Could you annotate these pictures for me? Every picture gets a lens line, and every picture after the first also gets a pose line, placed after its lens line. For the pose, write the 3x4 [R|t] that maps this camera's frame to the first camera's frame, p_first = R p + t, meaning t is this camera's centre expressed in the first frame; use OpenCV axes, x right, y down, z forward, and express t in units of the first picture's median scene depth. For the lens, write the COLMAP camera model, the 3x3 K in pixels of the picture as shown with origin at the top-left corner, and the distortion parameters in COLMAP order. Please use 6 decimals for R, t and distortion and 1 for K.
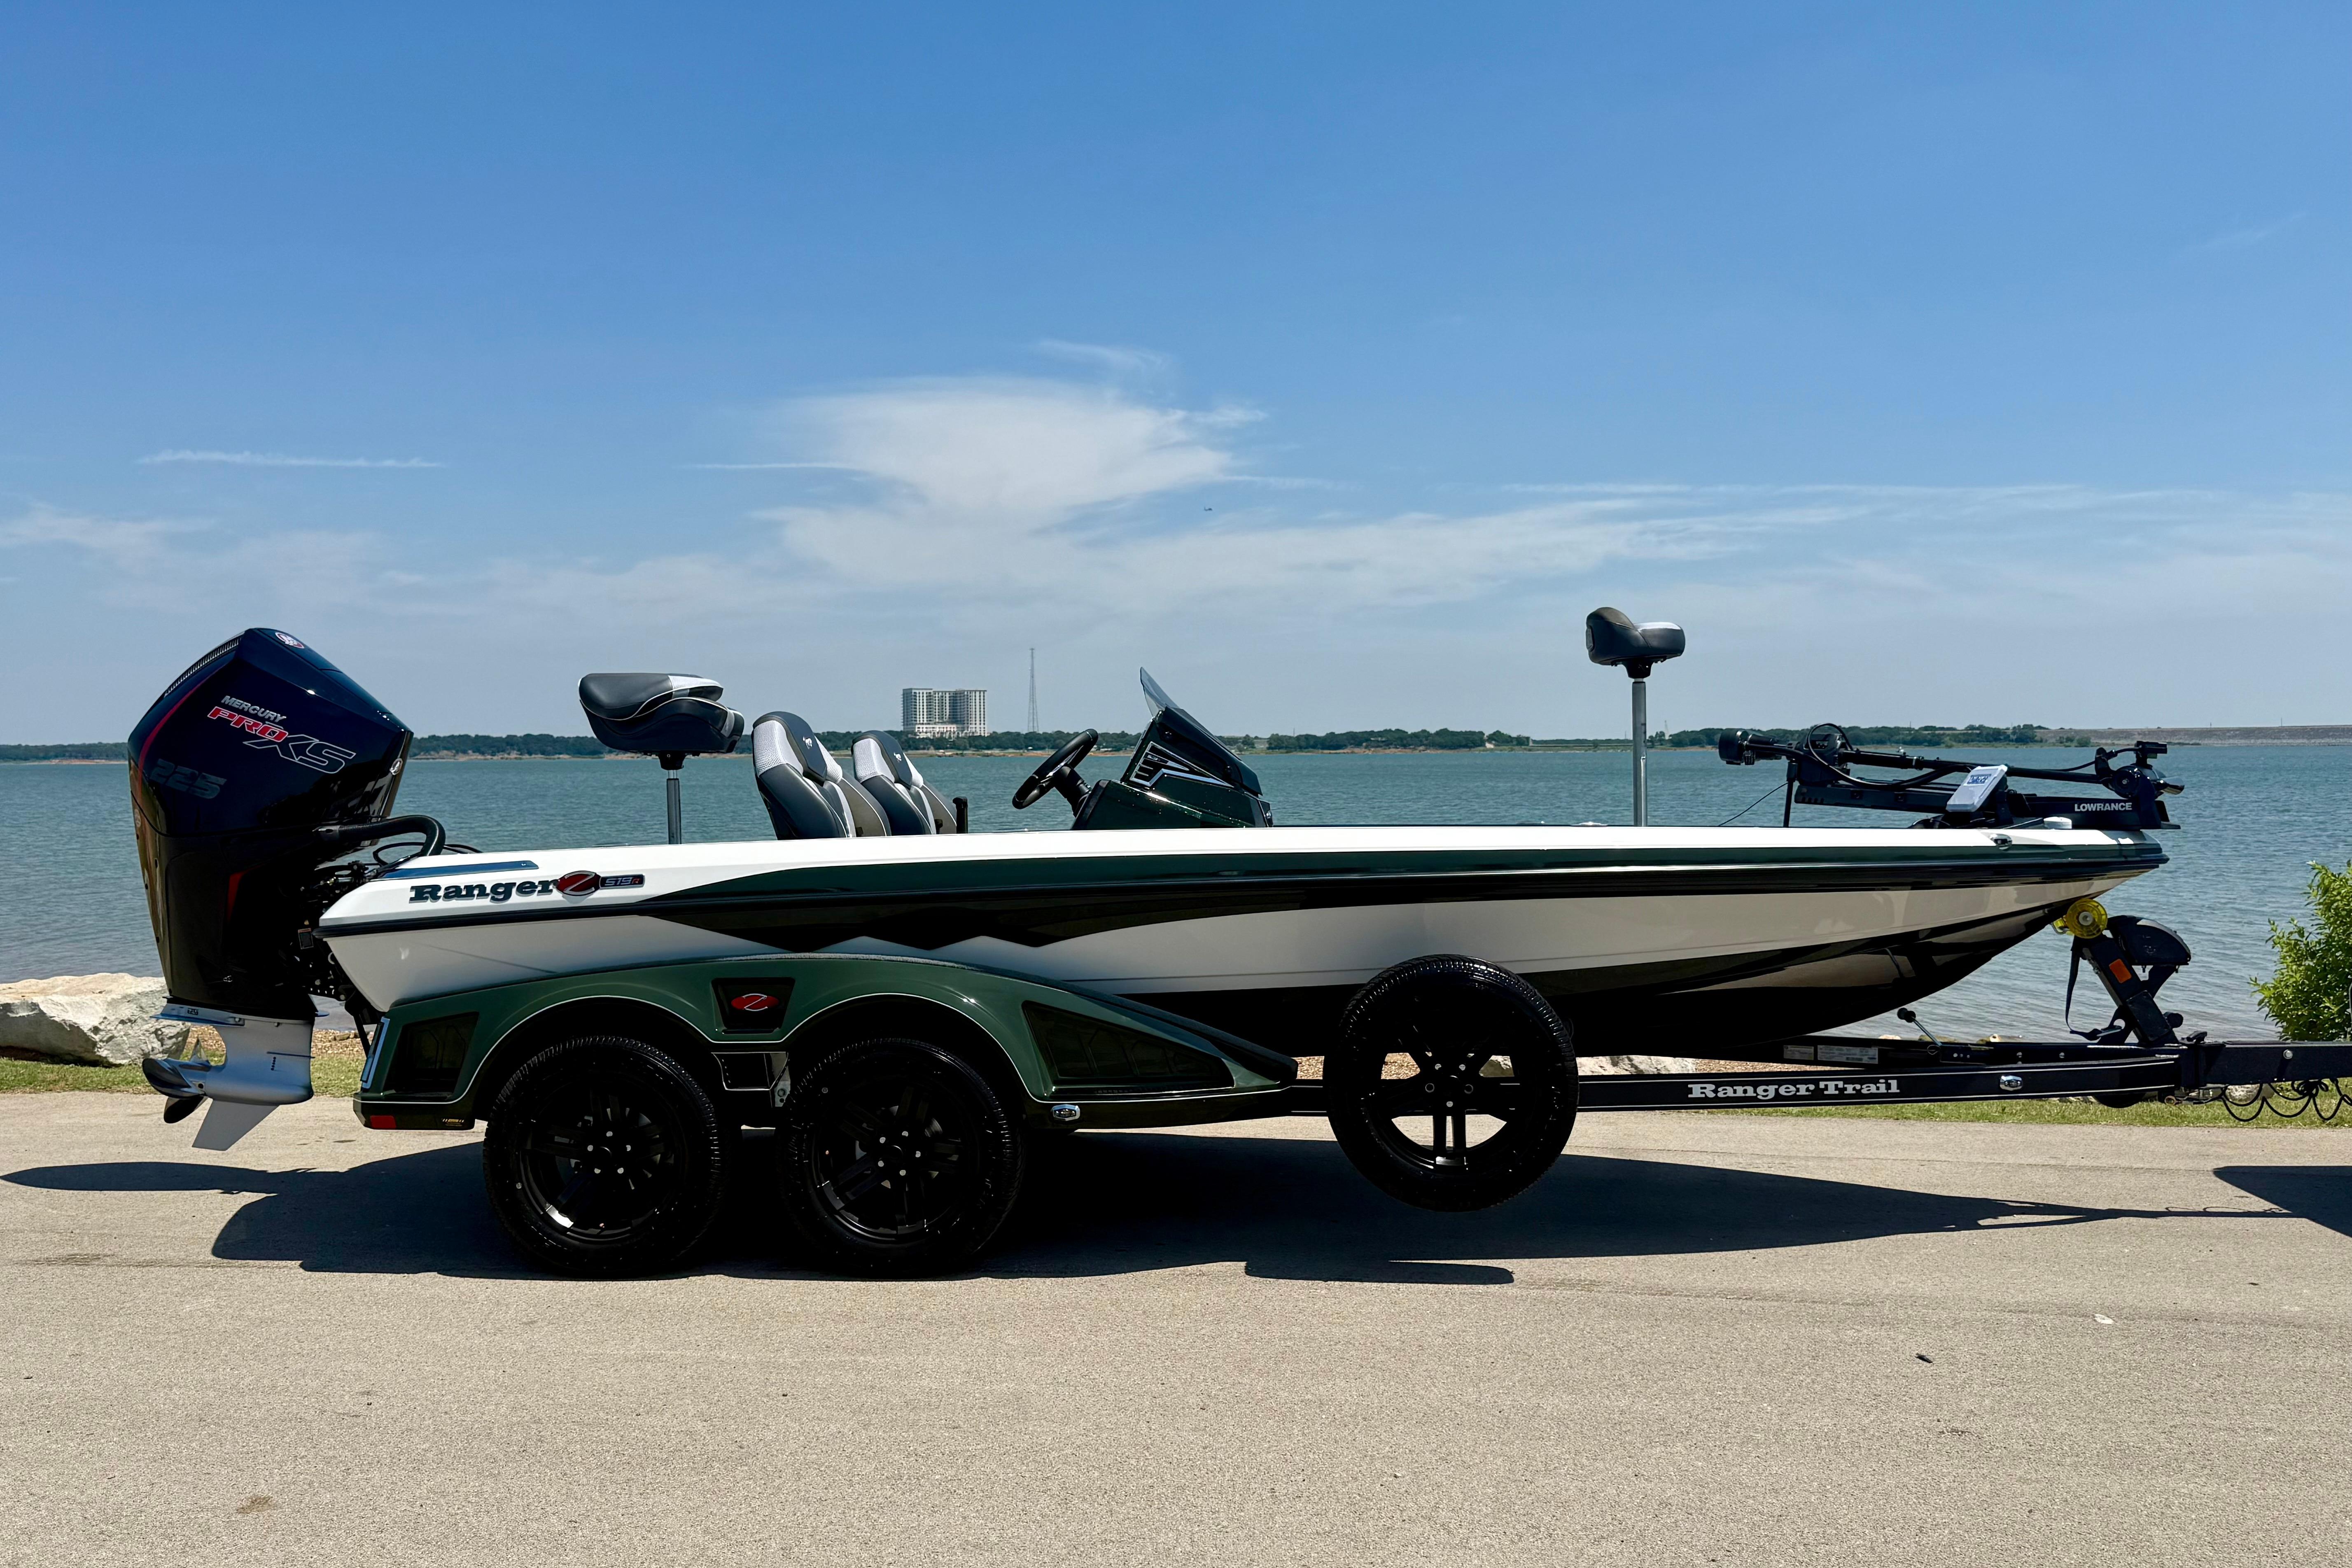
lens RADIAL K [[1943.9, 0, 1179.6], [0, 1943.9, 773.3], [0, 0, 1]] dist [0.123903, -0.208207]
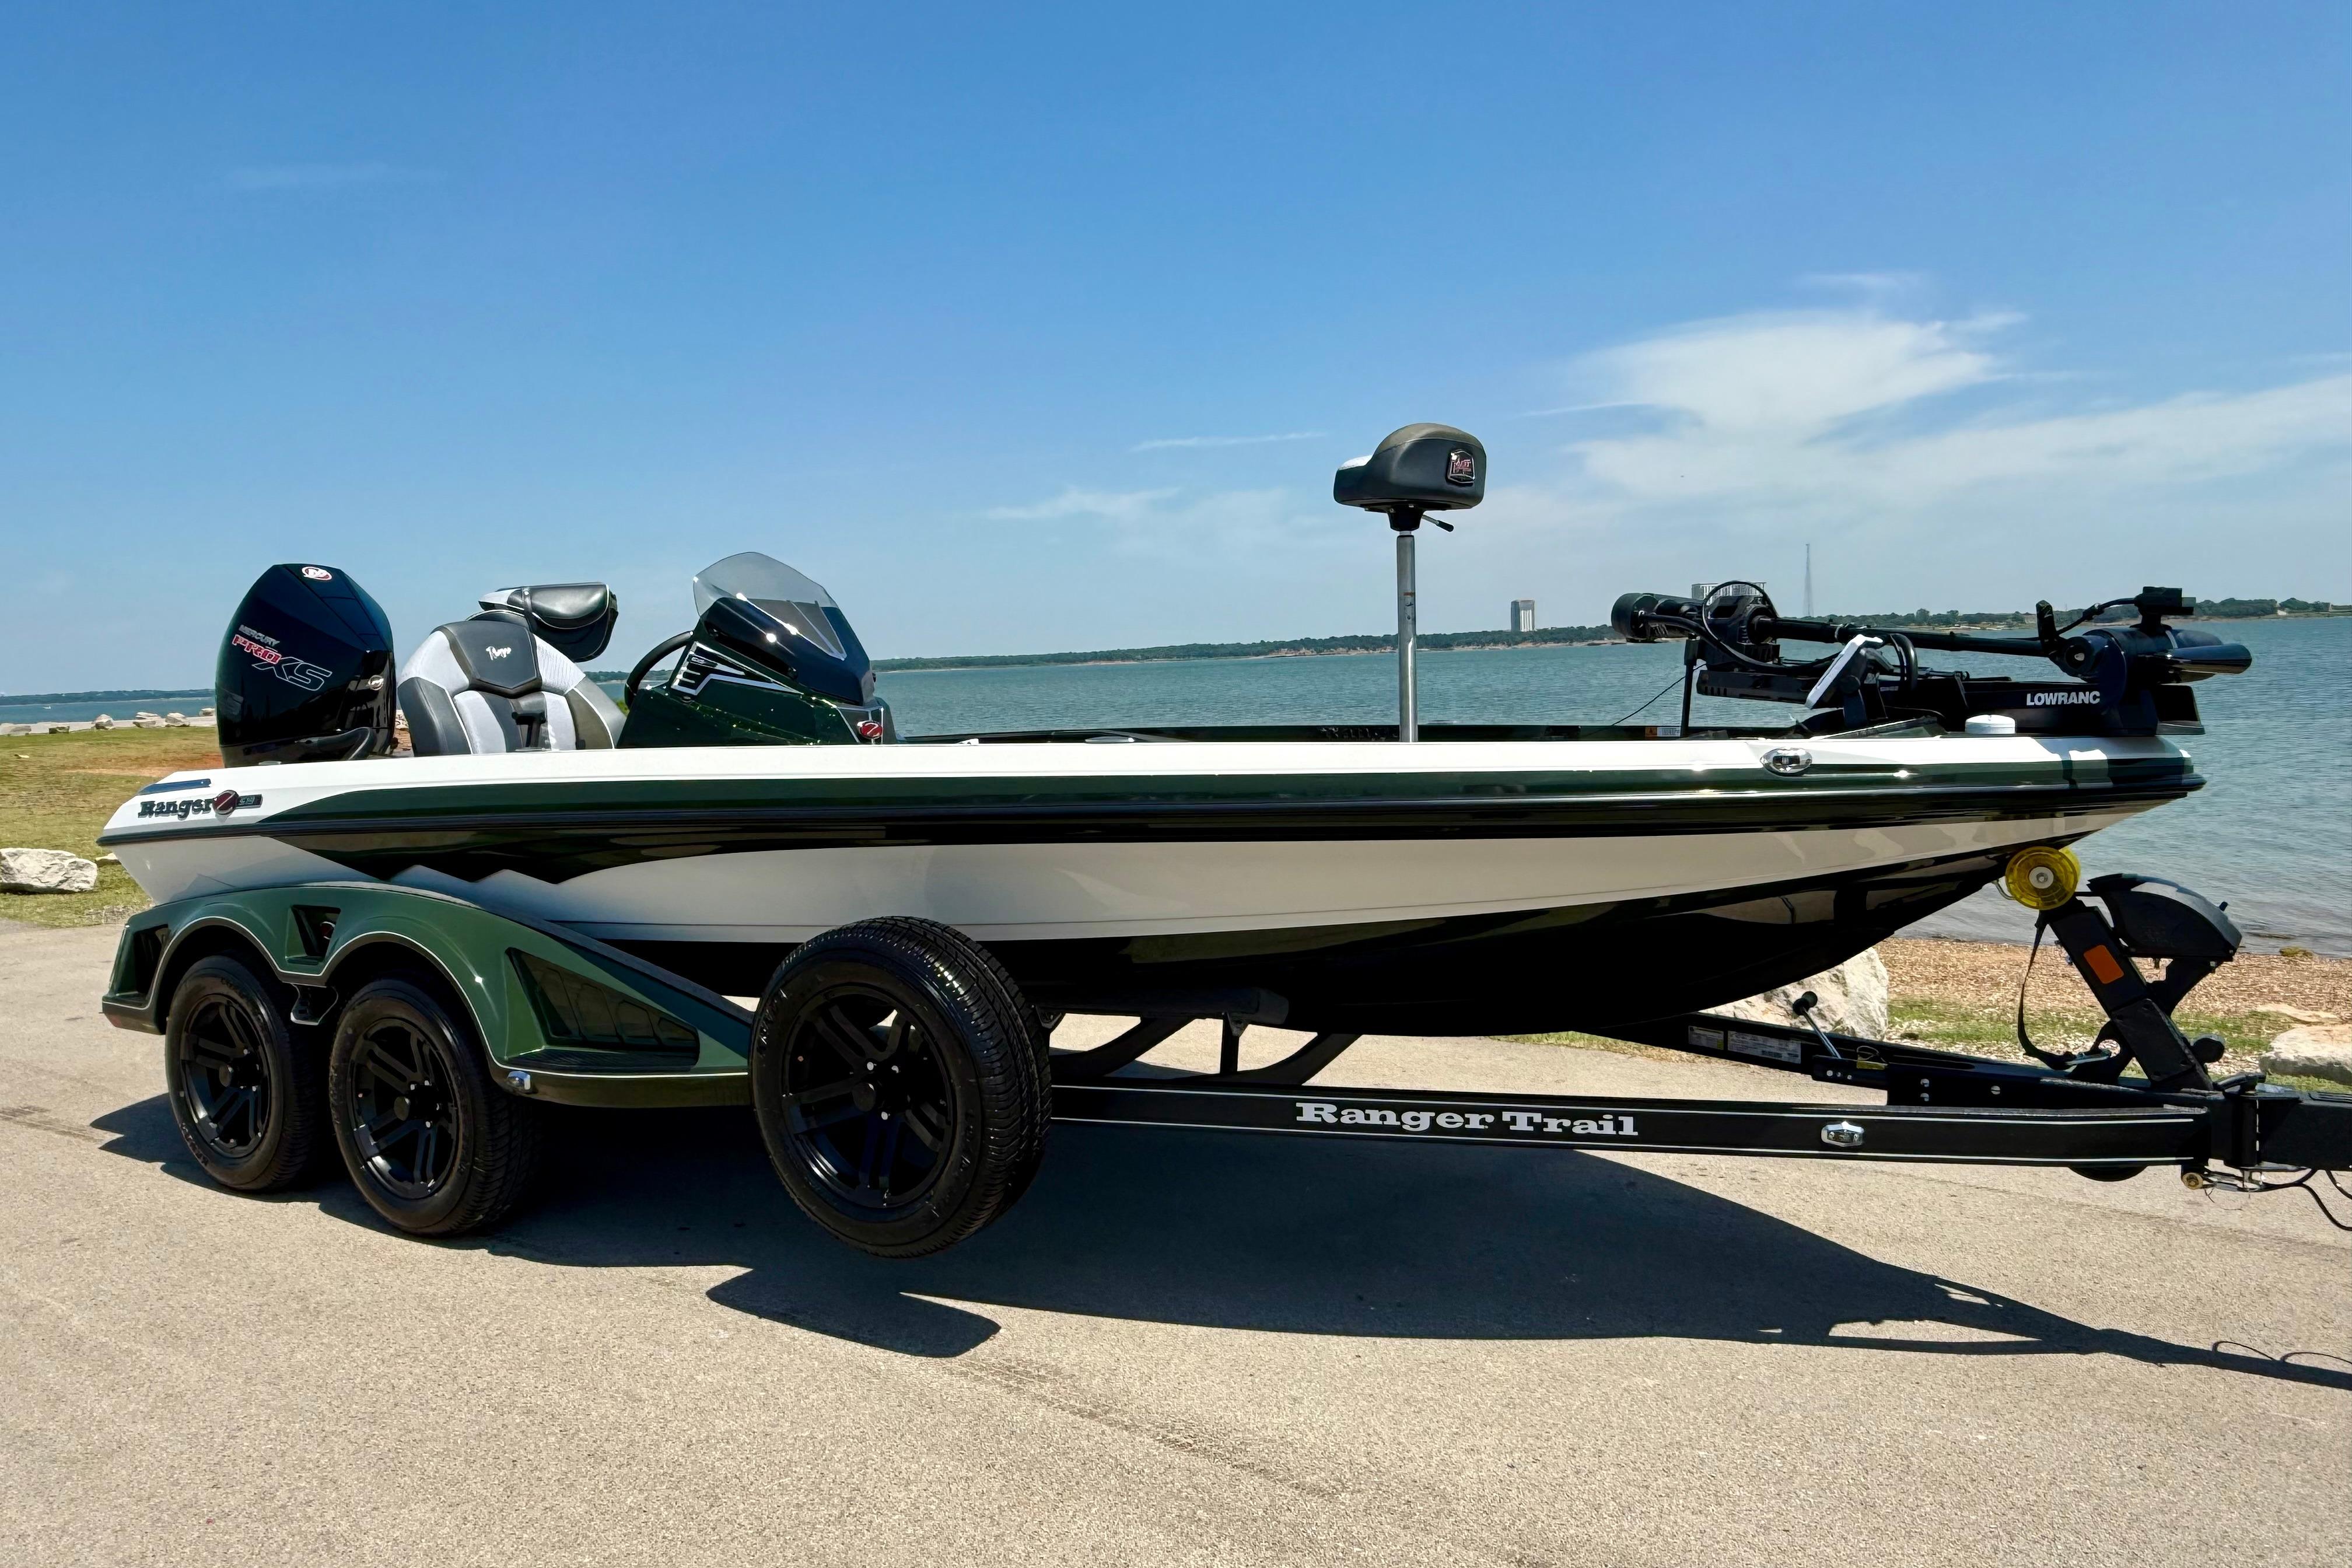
lens RADIAL K [[1541.5, 0, 1207.1], [0, 1541.5, 784.0], [0, 0, 1]] dist [0.001414, 0.001569]
pose [[0.899457, 0.008922, -0.436919, 0.436238], [0.026431, 0.996851, 0.074769, 0.000803], [0.436210, -0.078800, 0.896388, 0.455399]]
